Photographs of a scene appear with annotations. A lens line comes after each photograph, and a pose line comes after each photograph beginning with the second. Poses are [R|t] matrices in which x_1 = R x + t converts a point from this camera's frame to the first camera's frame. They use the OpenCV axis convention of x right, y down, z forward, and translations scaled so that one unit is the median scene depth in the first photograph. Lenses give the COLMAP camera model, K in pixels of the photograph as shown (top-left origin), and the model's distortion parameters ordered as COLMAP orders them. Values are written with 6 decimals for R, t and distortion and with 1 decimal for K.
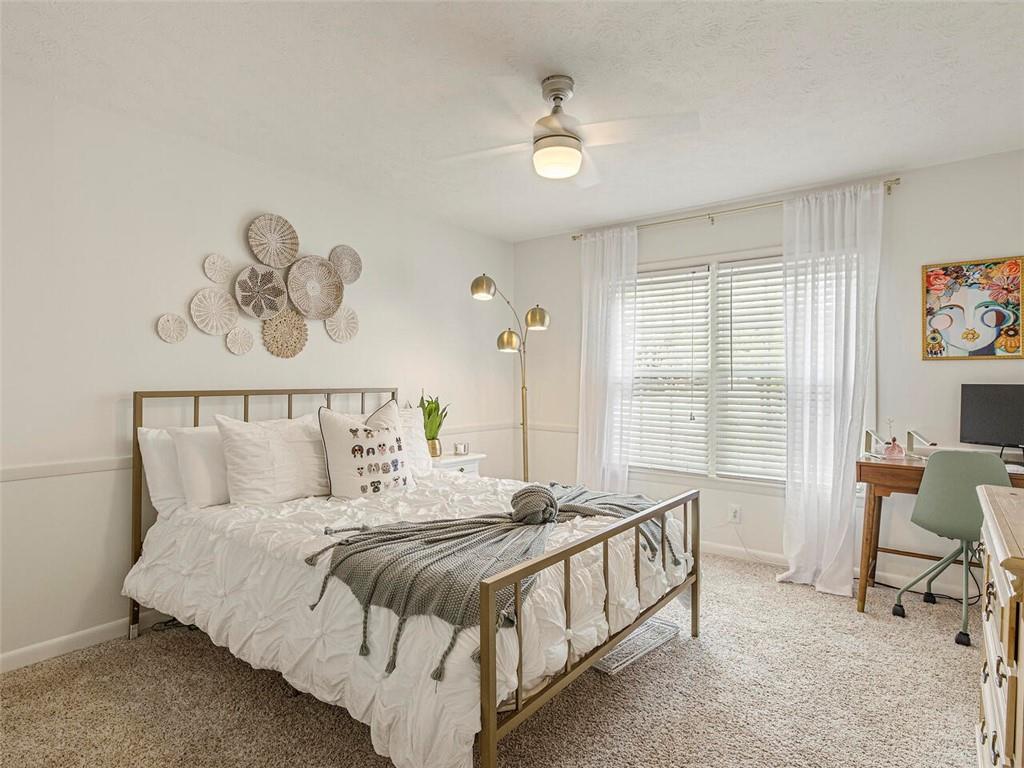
lens RADIAL K [[552.1, 0, 514.1], [0, 552.1, 388.1], [0, 0, 1]] dist [-0.004497, -0.000695]
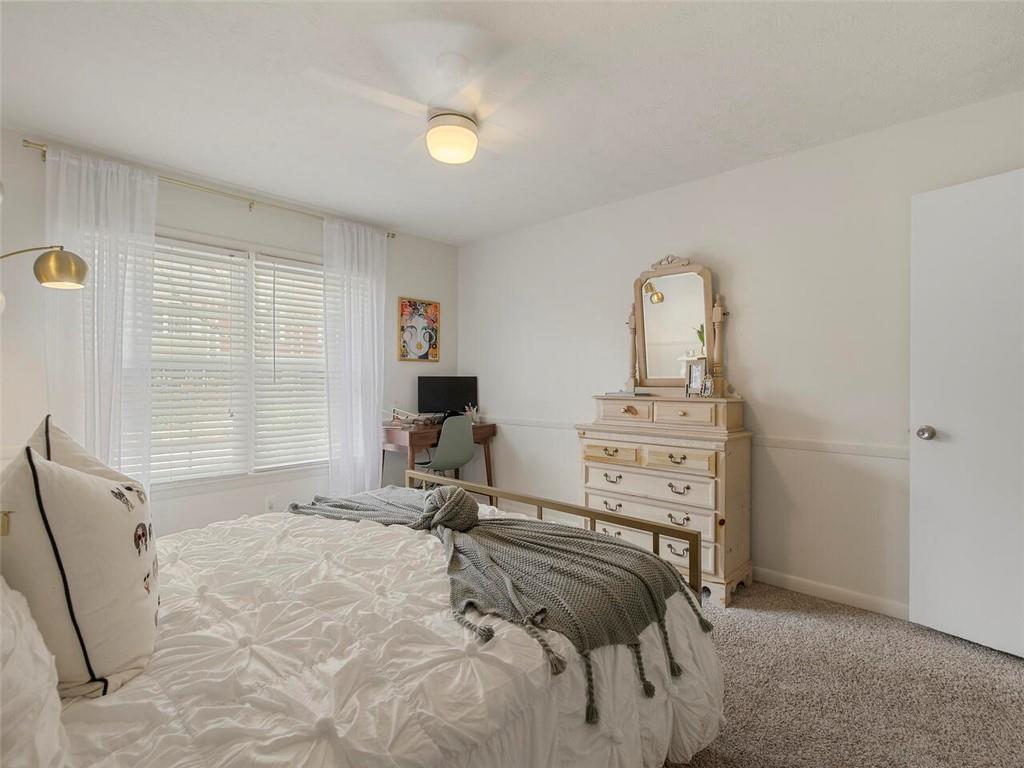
lens RADIAL K [[482.4, 0, 509.8], [0, 482.4, 381.0], [0, 0, 1]] dist [-0.004692, -0.000217]
pose [[0.102021, -0.008469, 0.994746, -0.541263], [0.016336, 0.999843, 0.006837, 0.000818], [-0.994648, 0.015552, 0.102144, 0.582952]]
